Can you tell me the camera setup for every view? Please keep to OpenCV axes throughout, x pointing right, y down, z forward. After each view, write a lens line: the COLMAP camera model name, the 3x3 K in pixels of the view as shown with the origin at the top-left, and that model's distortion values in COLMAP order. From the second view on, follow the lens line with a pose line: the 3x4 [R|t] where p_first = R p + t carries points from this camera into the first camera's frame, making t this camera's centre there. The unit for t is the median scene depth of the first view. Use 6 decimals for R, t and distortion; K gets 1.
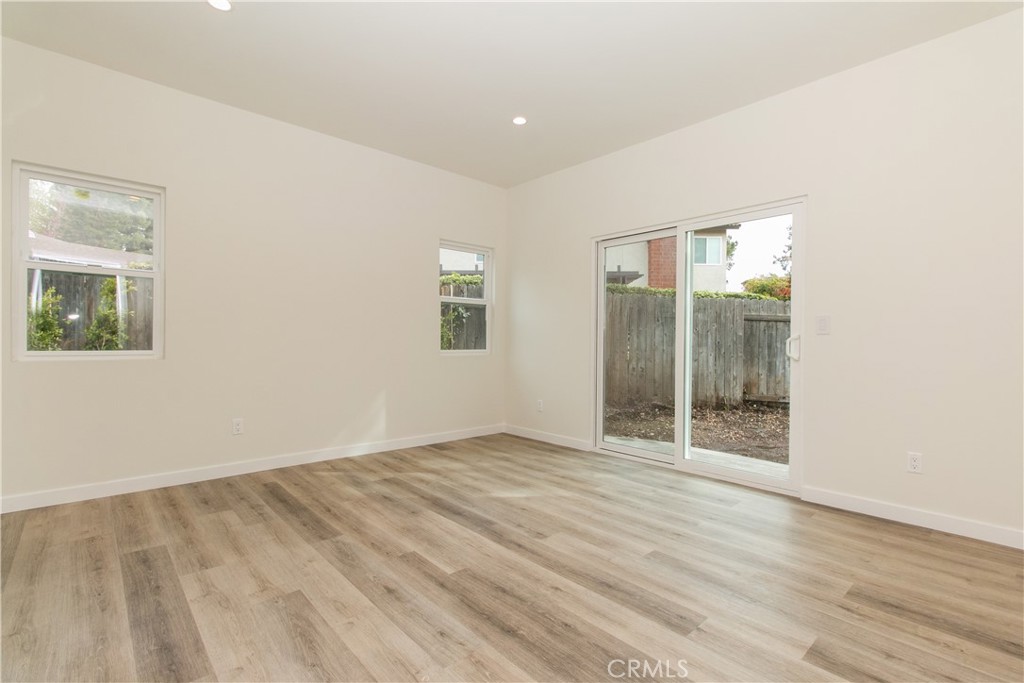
lens RADIAL K [[484.3, 0, 515.5], [0, 484.3, 342.9], [0, 0, 1]] dist [-0.000088, -0.009849]
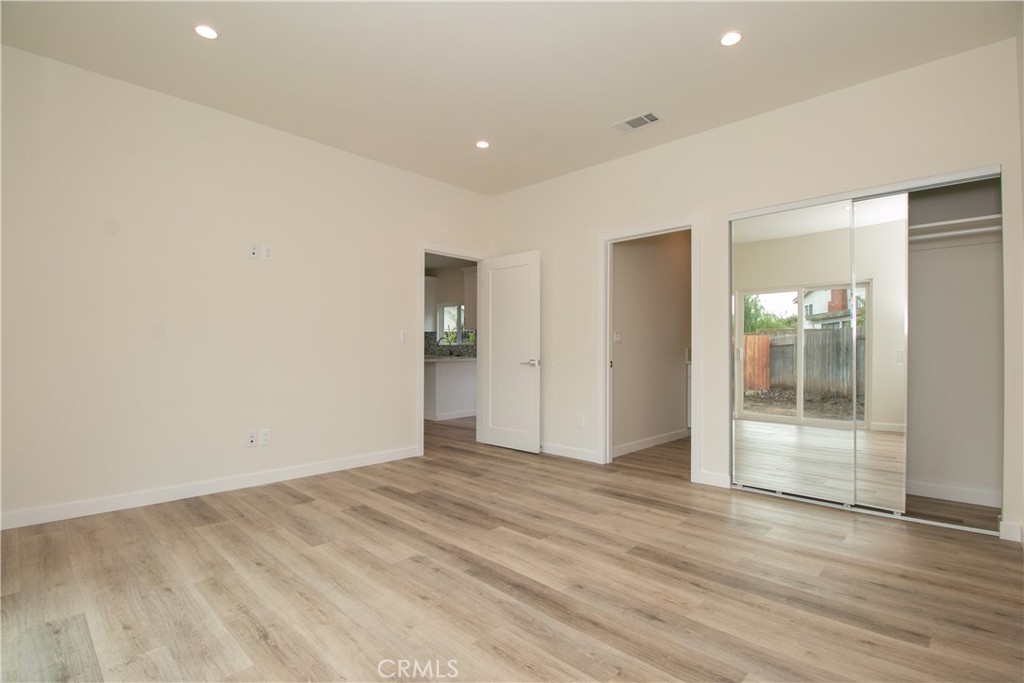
lens RADIAL K [[477.9, 0, 501.3], [0, 477.9, 345.6], [0, 0, 1]] dist [0.000688, -0.008995]
pose [[-0.999250, -0.015638, -0.035426, -0.070474], [-0.015399, 0.999857, -0.006995, -0.003889], [0.035530, -0.006444, -0.999348, 1.930130]]
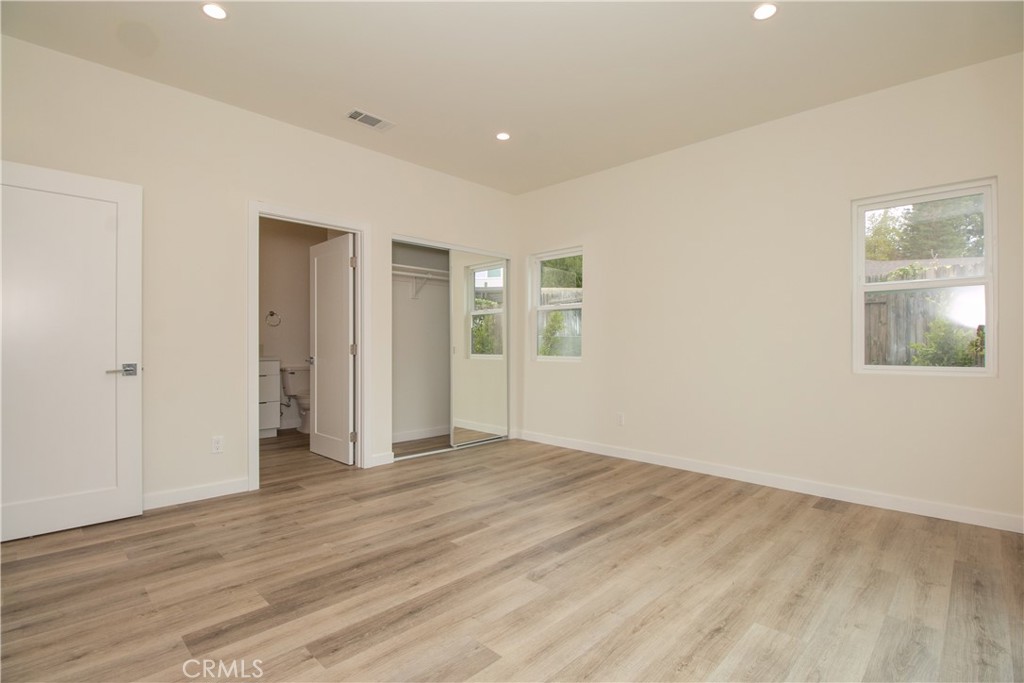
lens RADIAL K [[484.3, 0, 515.5], [0, 484.3, 342.9], [0, 0, 1]] dist [-0.000088, -0.009849]
pose [[0.037210, -0.015824, -0.999182, 0.919667], [-0.006285, 0.999851, -0.016069, -0.002725], [0.999288, 0.006878, 0.037105, 0.935988]]
